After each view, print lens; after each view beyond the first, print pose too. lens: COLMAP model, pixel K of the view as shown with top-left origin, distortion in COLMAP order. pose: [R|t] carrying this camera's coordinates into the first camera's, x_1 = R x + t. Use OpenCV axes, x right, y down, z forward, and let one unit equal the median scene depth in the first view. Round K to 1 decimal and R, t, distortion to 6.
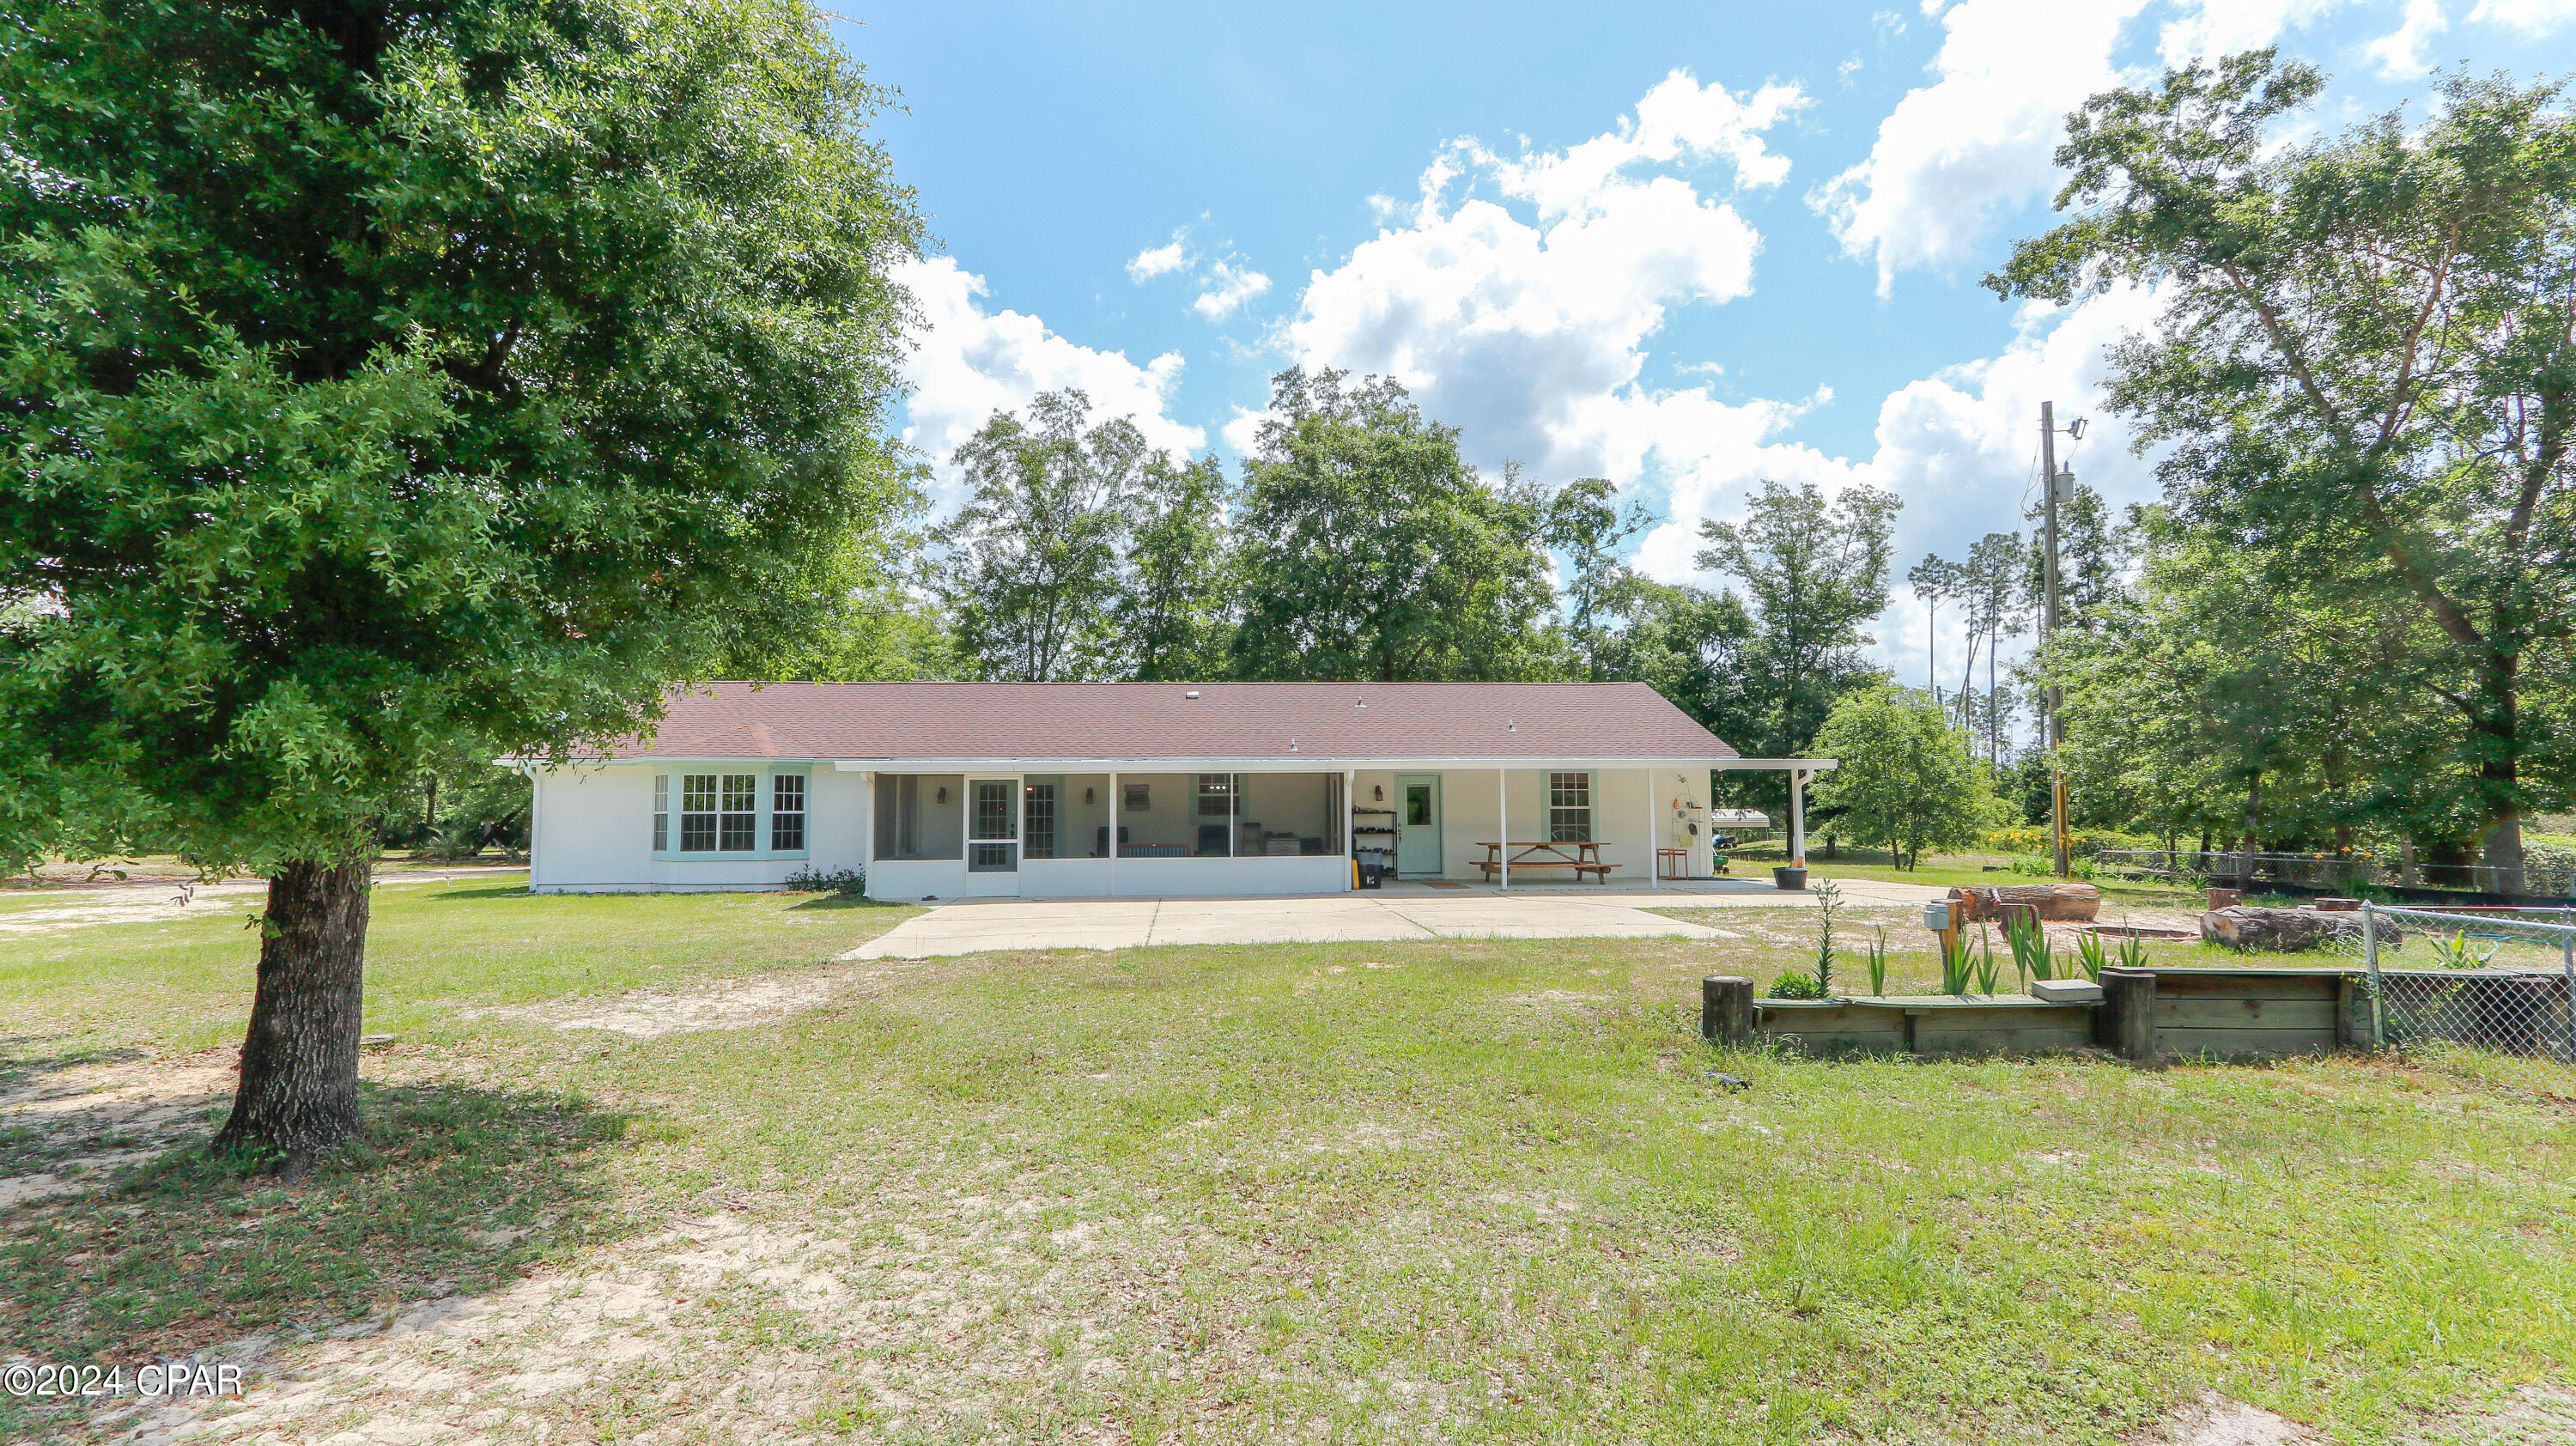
lens RADIAL K [[1178.6, 0, 1288.0], [0, 1178.6, 723.0], [0, 0, 1]] dist [0.028698, -0.008799]
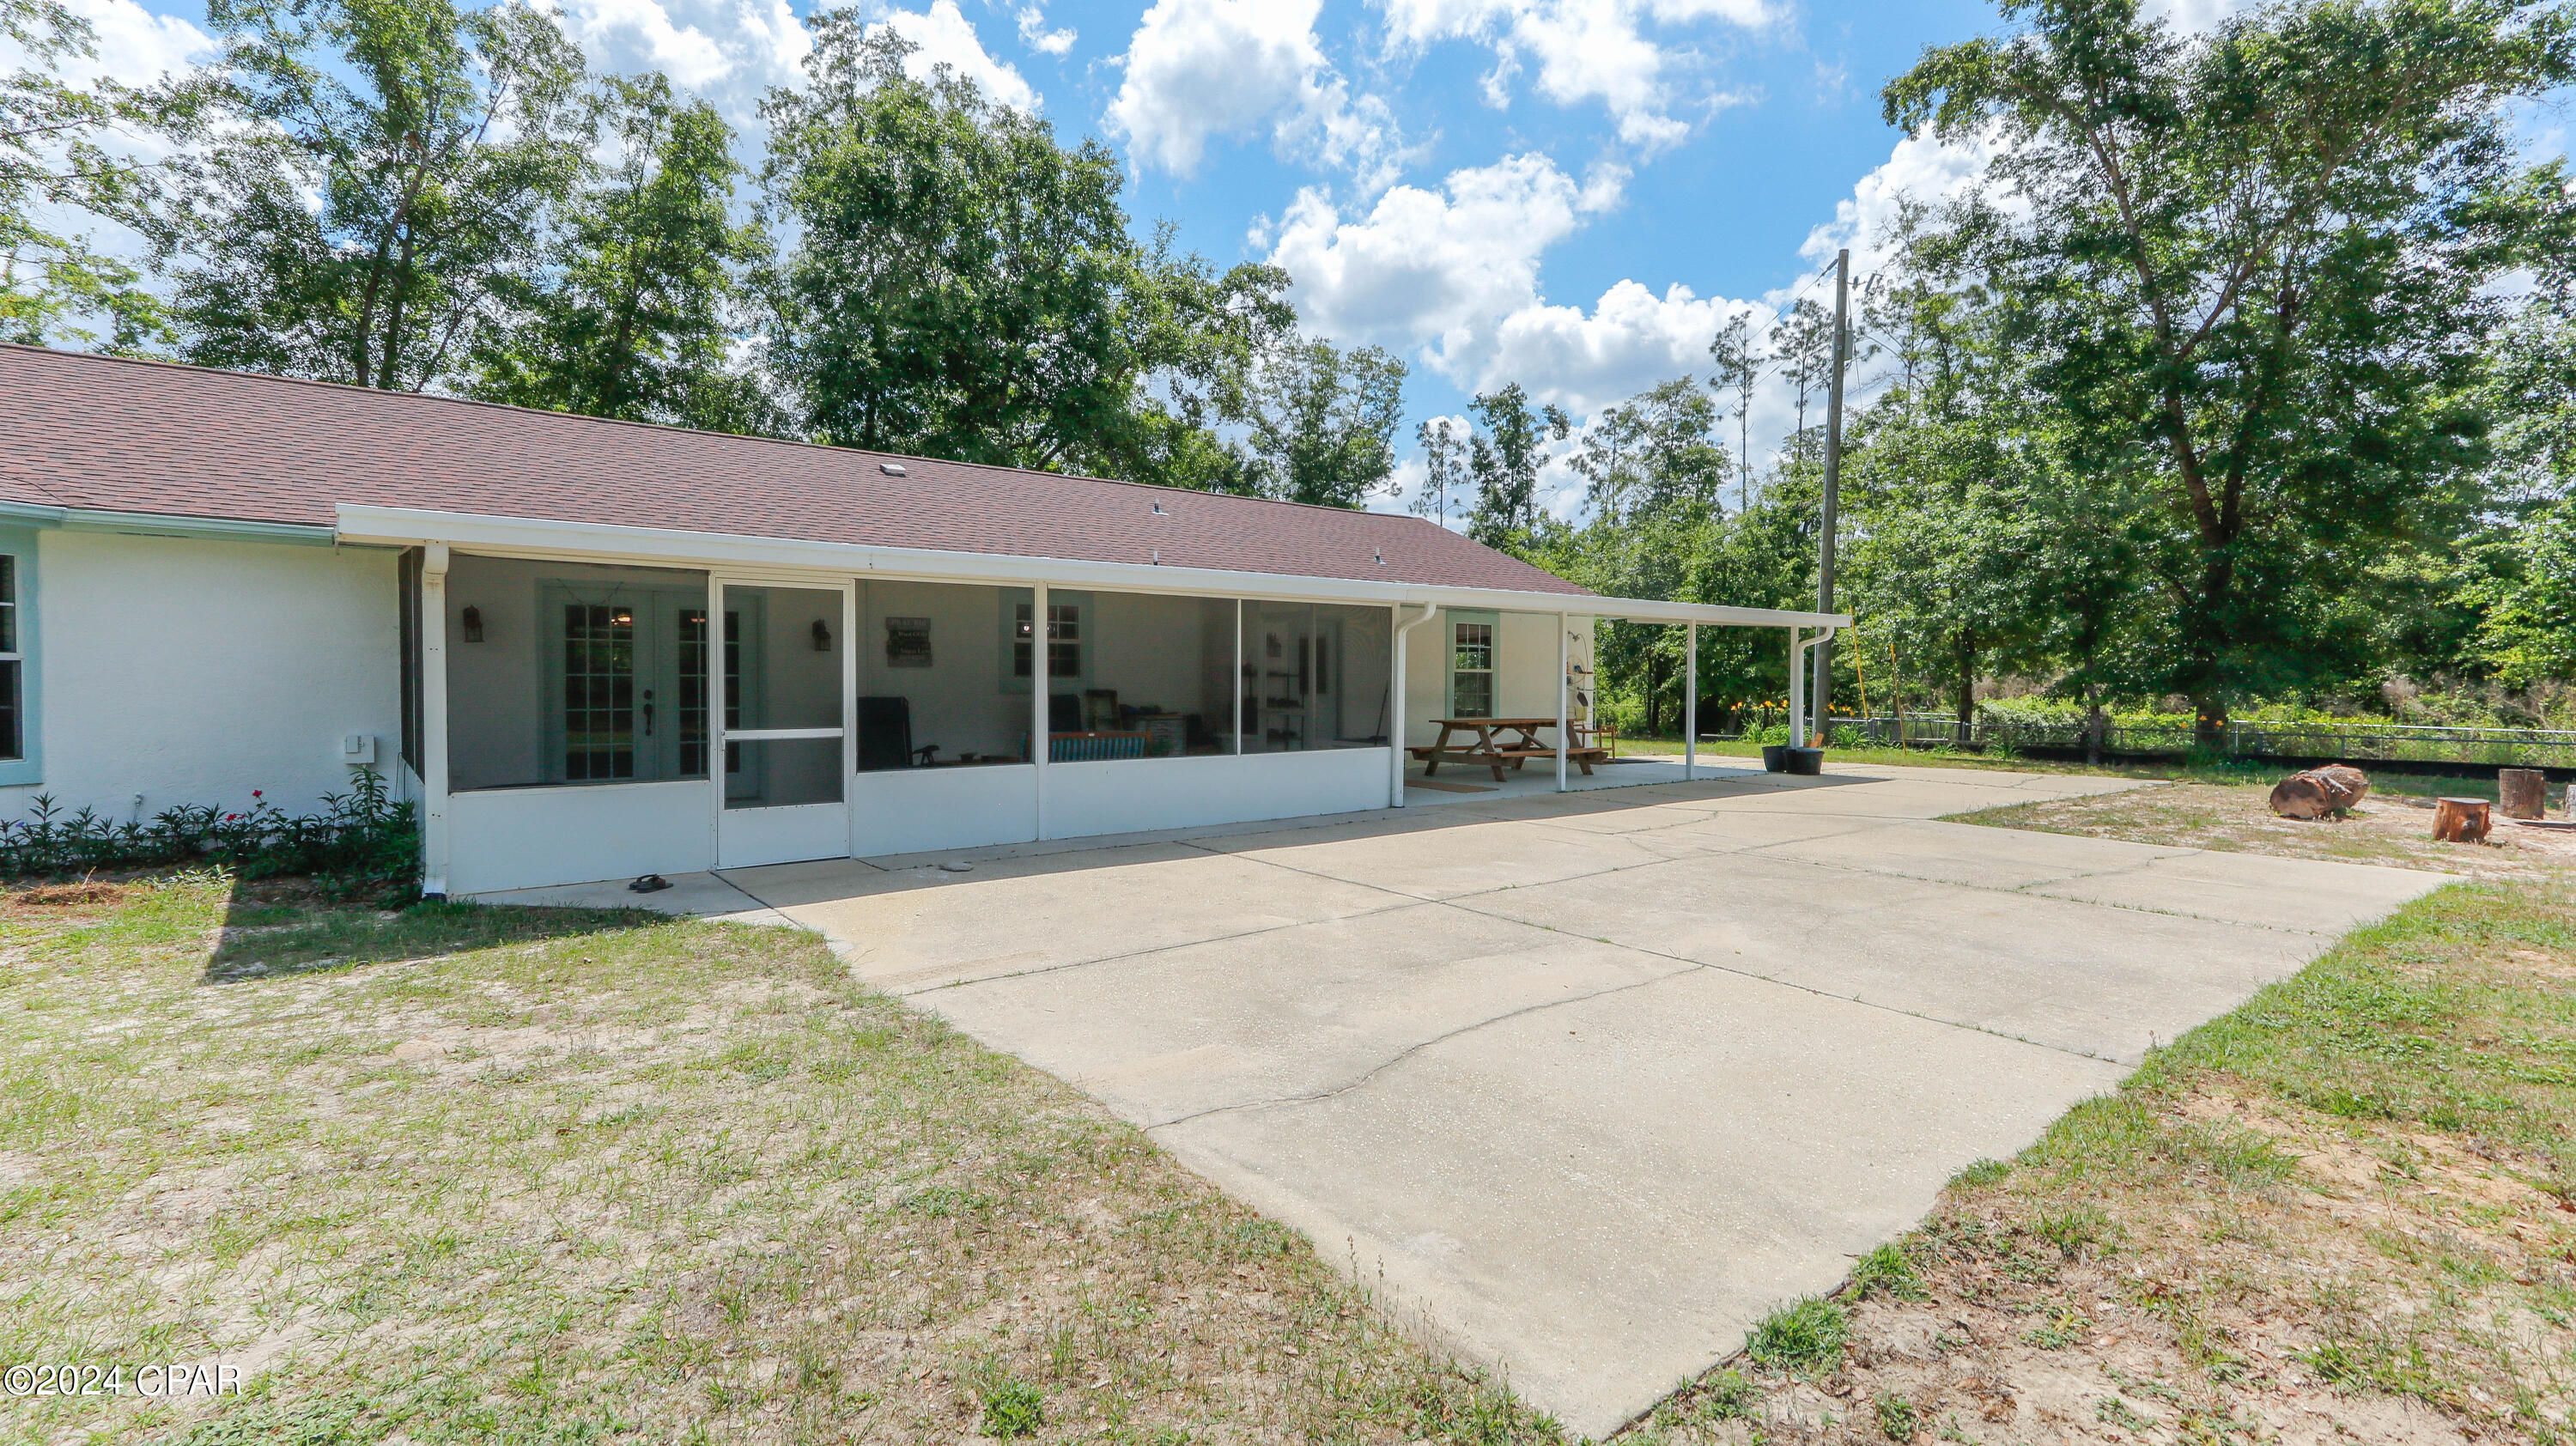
lens RADIAL K [[1138.3, 0, 1230.3], [0, 1138.3, 714.7], [0, 0, 1]] dist [0.035183, 0.000196]
pose [[0.847152, -0.004874, 0.531328, -0.299490], [-0.057022, 0.993349, 0.100029, 0.039759], [-0.528281, -0.115037, 0.841240, 0.519129]]
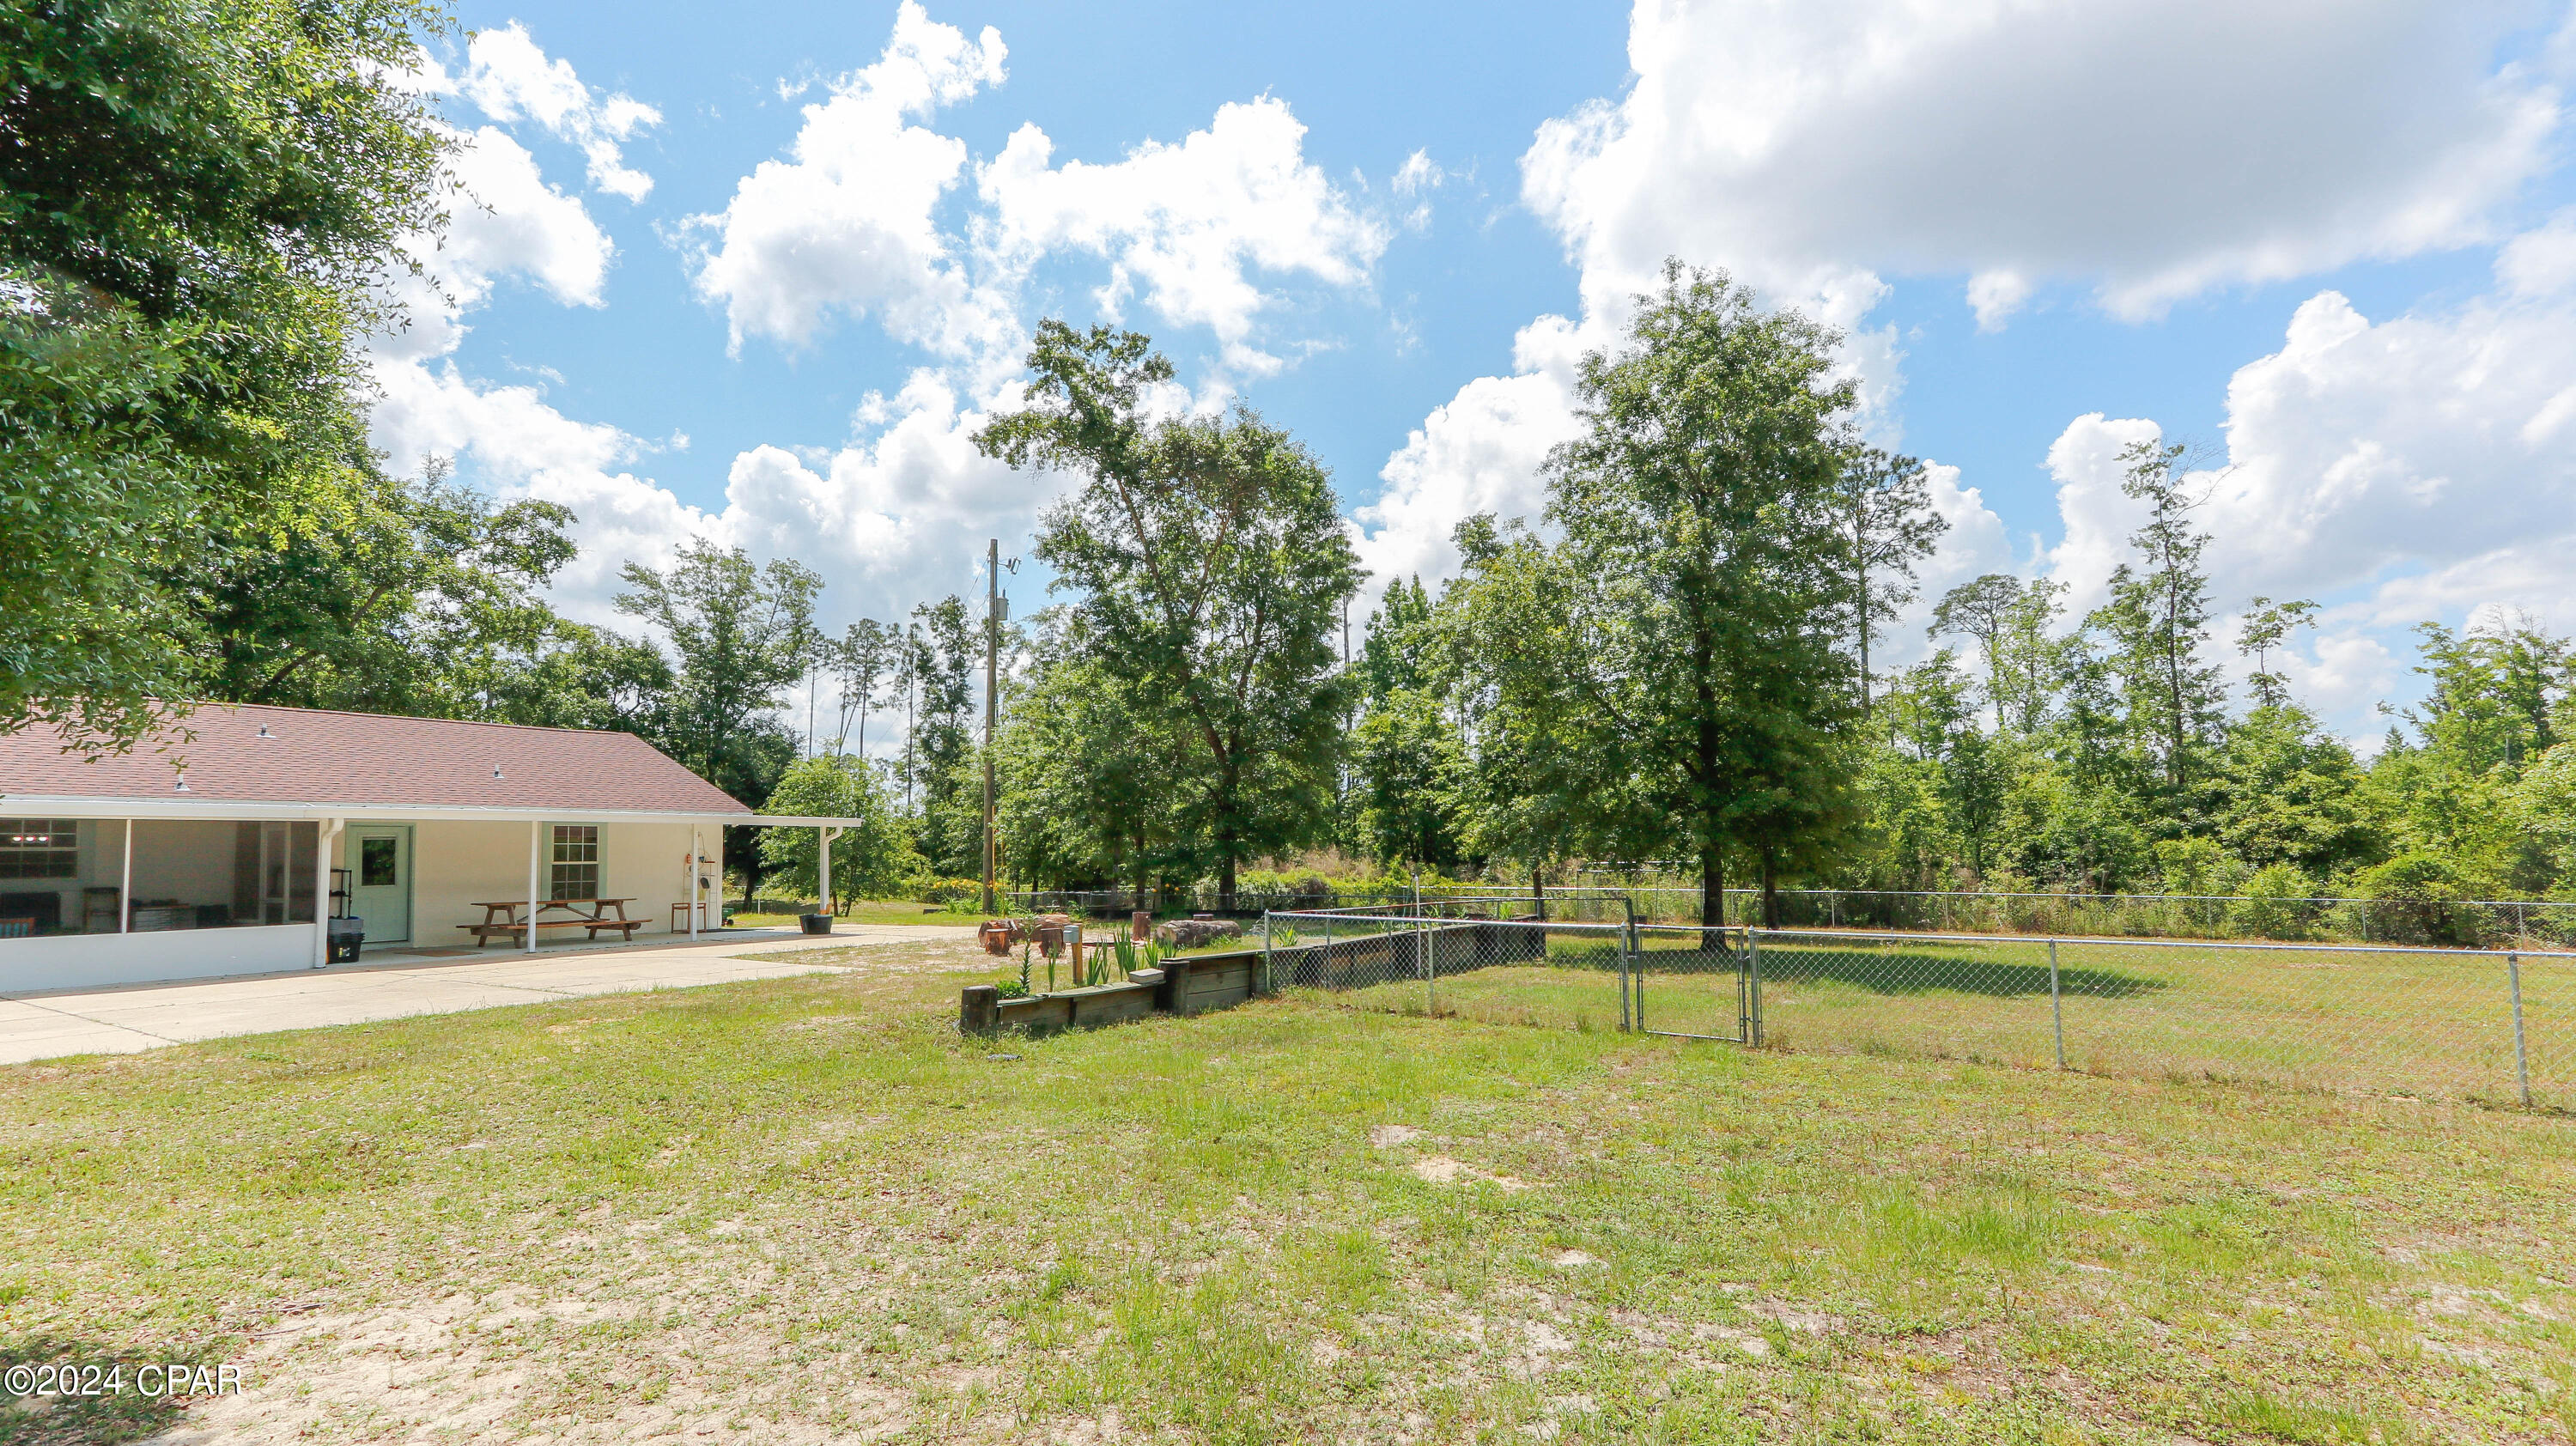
lens RADIAL K [[1164.6, 0, 1309.1], [0, 1164.6, 805.5], [0, 0, 1]] dist [0.002569, -0.000035]
pose [[0.601194, 0.032606, 0.798438, -0.168119], [-0.050110, 0.998739, -0.003055, -0.000607], [-0.797531, -0.038173, 0.602069, -0.025417]]
